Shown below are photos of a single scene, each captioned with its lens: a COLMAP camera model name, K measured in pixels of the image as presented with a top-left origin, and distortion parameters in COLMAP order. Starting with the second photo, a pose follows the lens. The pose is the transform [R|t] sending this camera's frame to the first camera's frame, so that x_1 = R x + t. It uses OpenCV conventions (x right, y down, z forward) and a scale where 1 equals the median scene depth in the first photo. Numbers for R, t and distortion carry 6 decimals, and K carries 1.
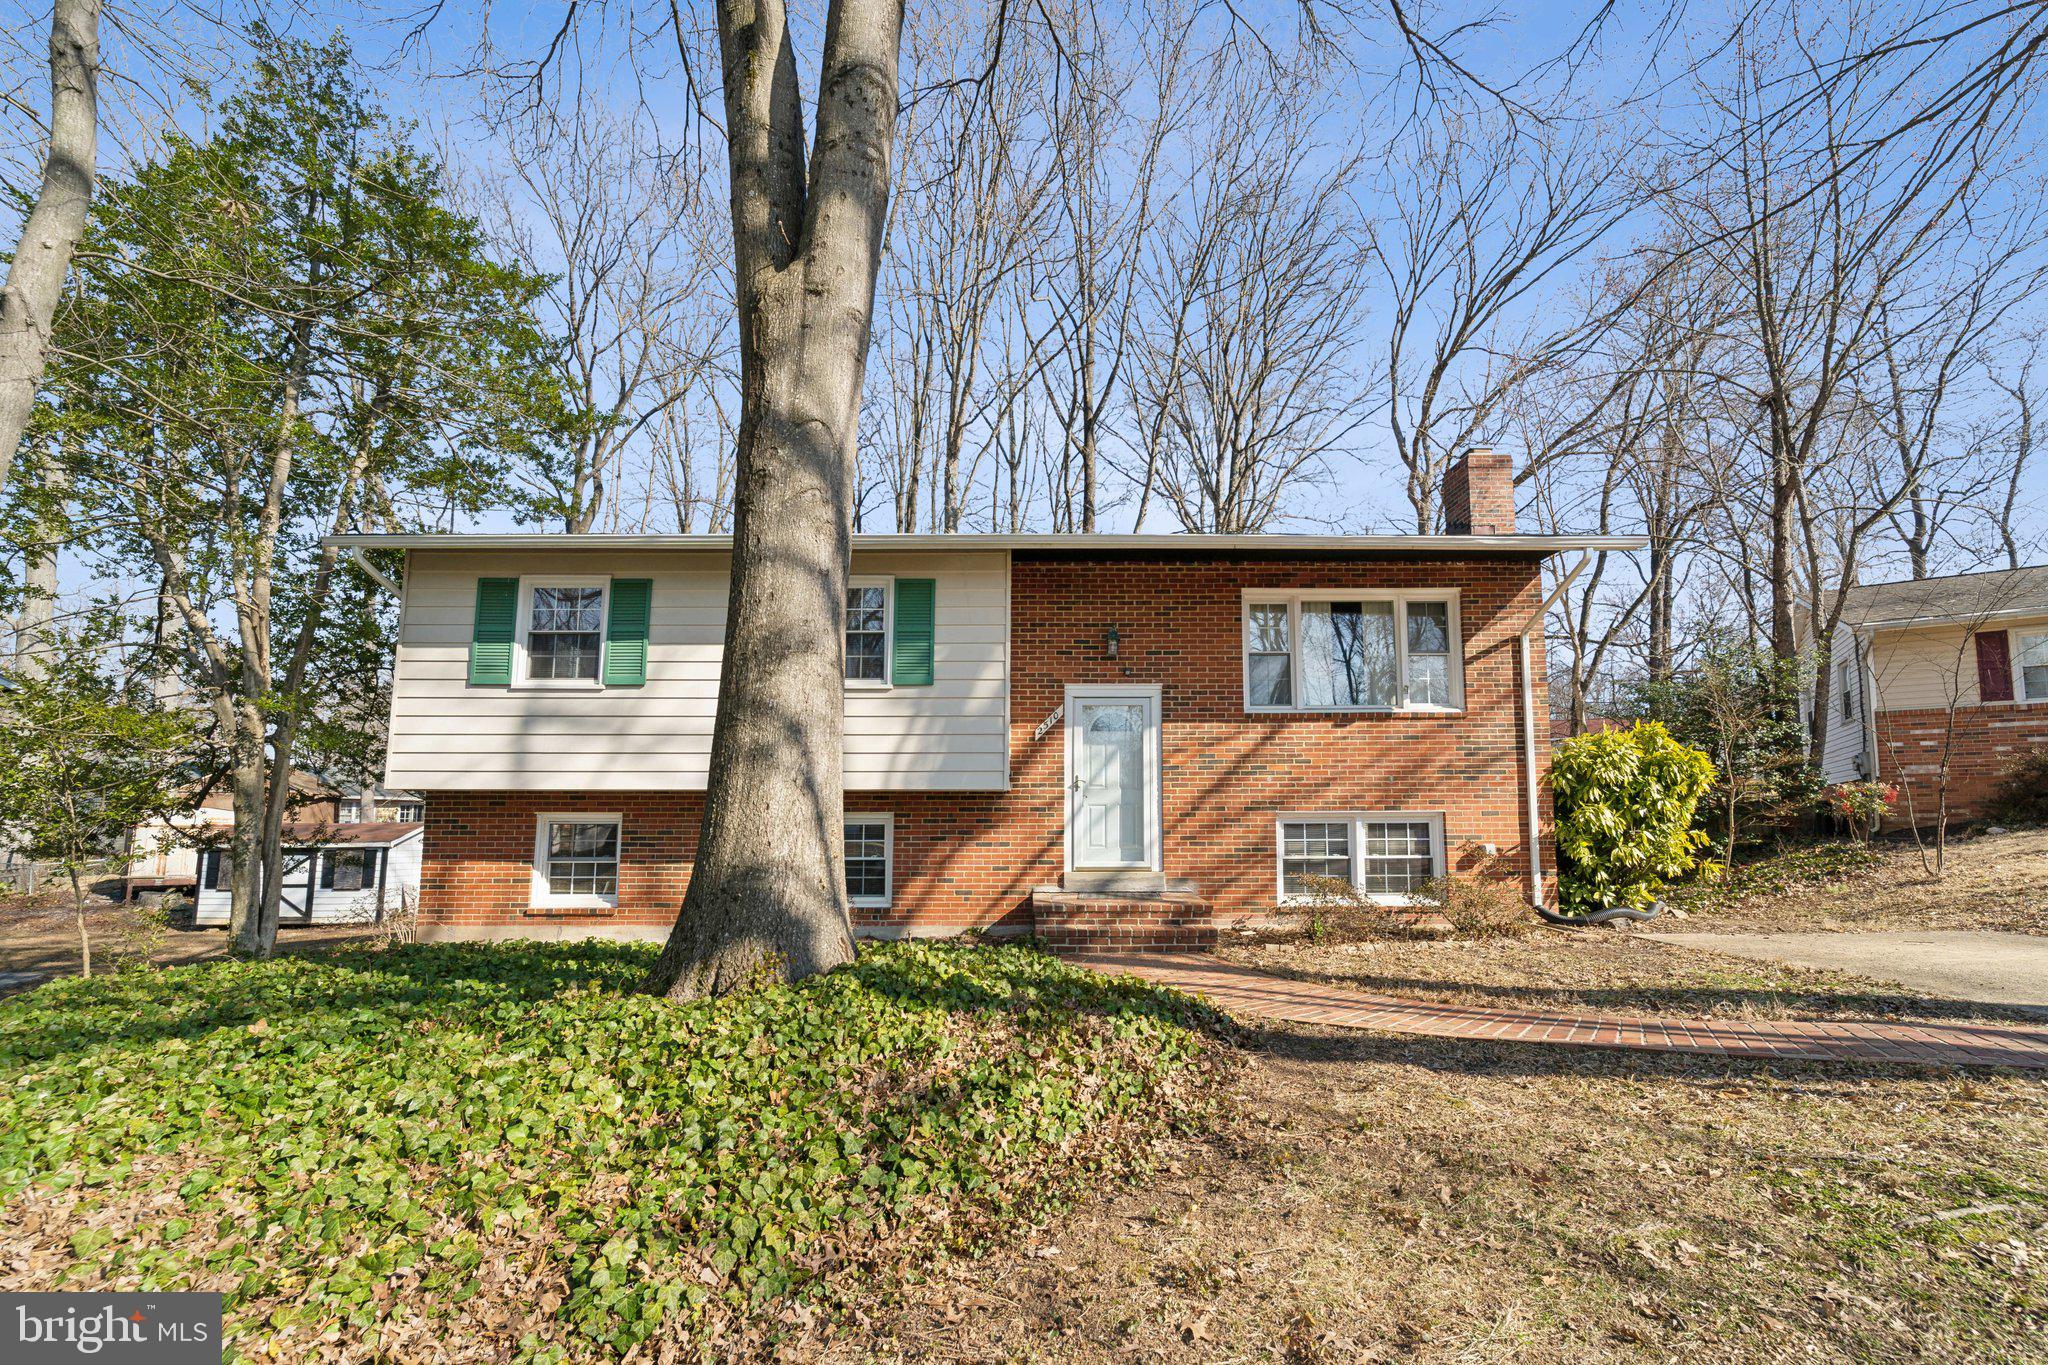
lens RADIAL K [[848.1, 0, 1038.3], [0, 848.1, 705.3], [0, 0, 1]] dist [0.001432, -0.000541]
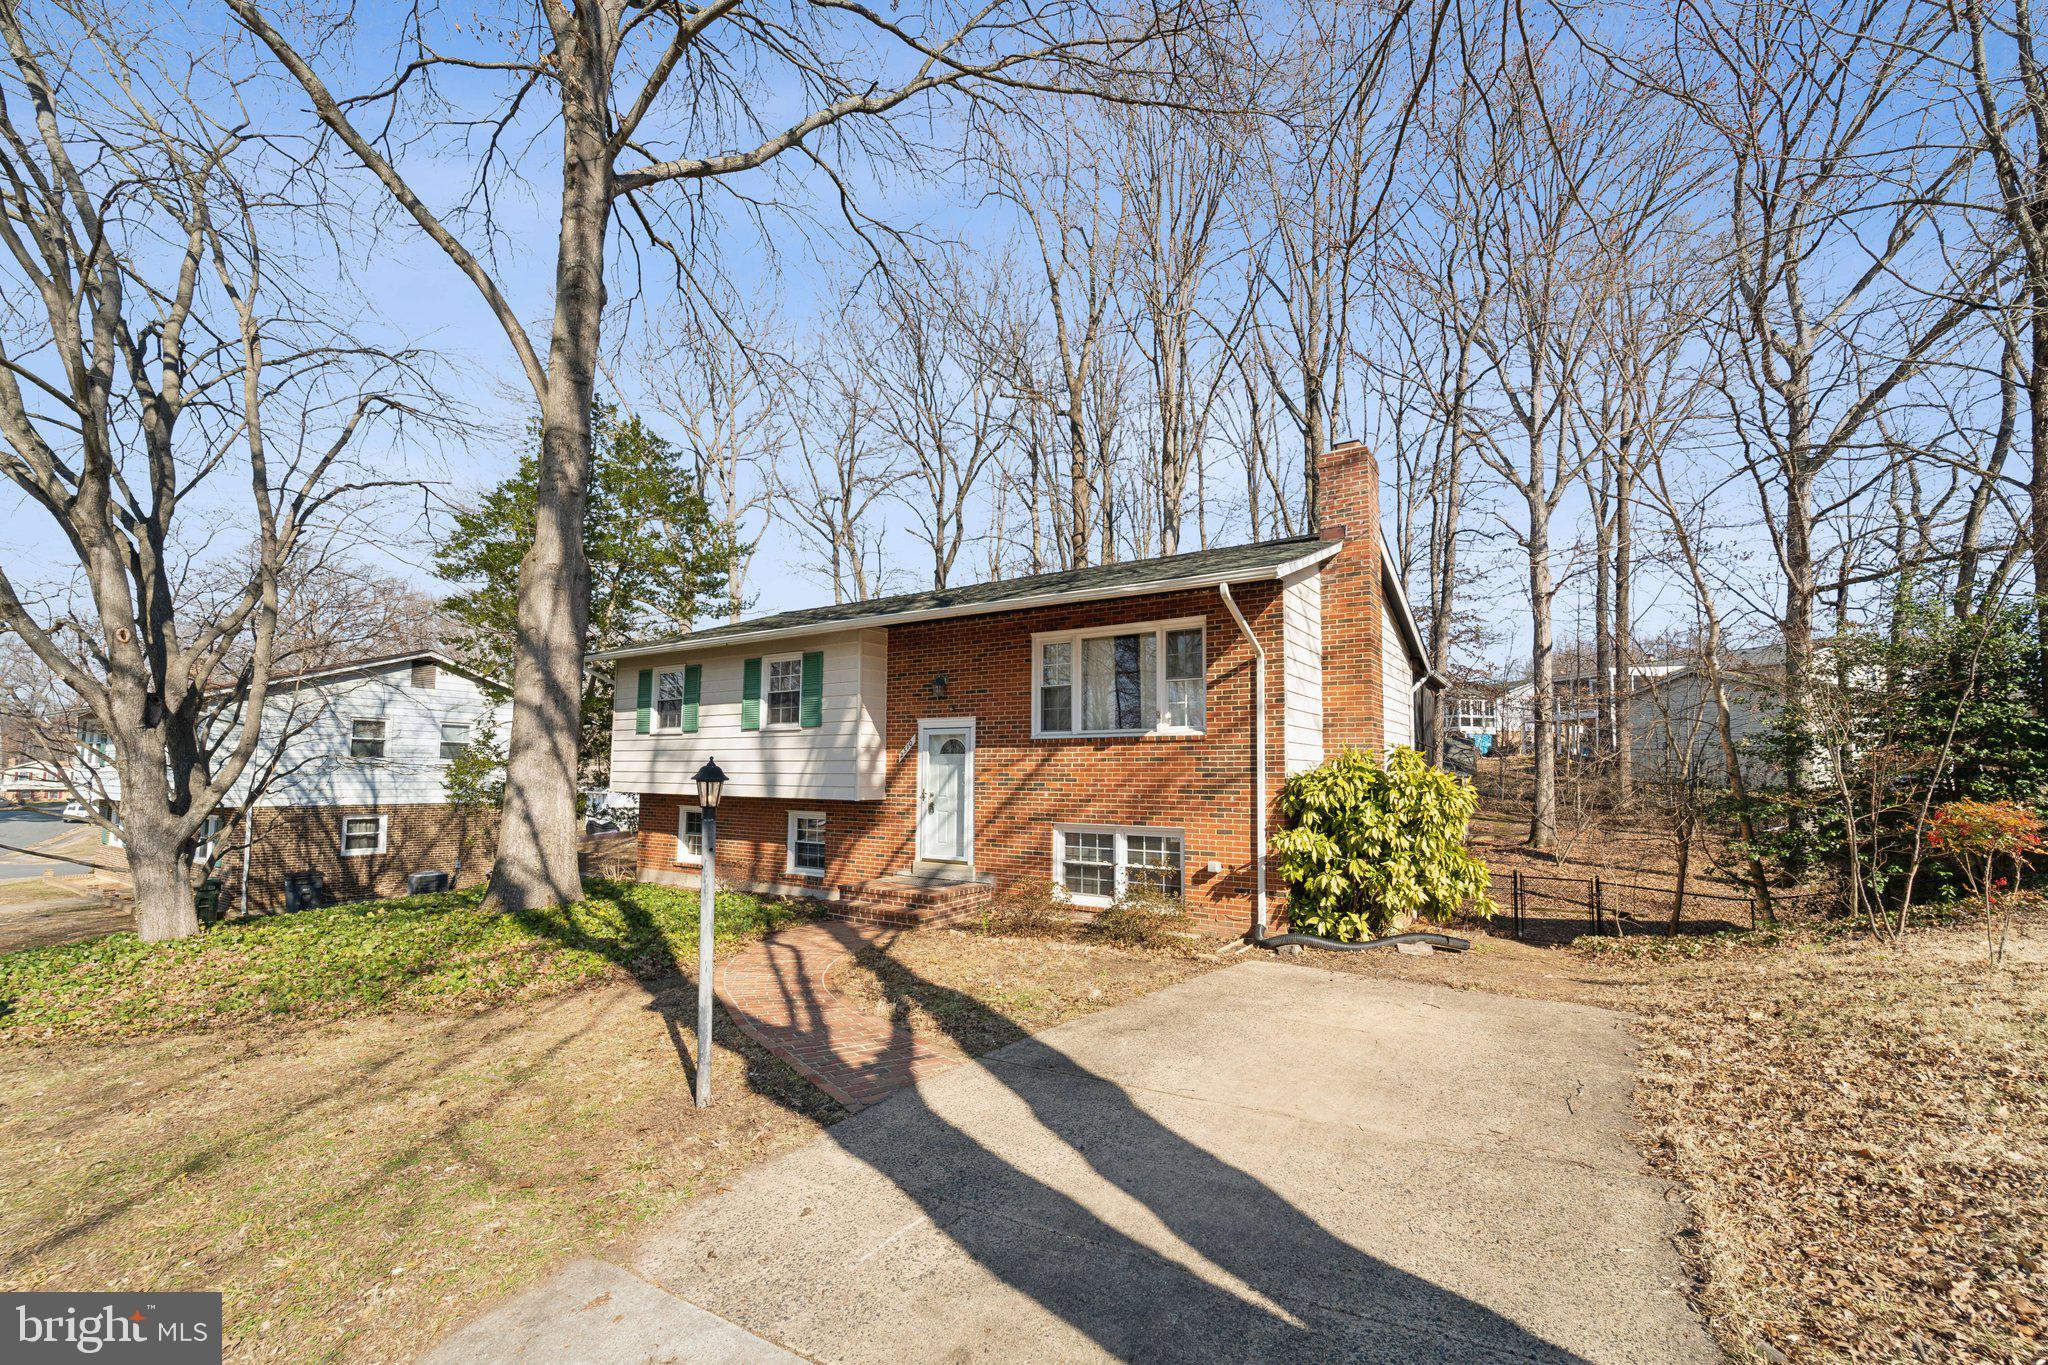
lens RADIAL K [[845.7, 0, 1031.5], [0, 845.7, 688.5], [0, 0, 1]] dist [-0.000296, -0.000541]
pose [[0.827695, -0.048912, -0.559043, 0.925120], [0.063590, 0.997953, 0.006836, -0.071086], [0.557564, -0.041208, 0.829111, 0.012110]]
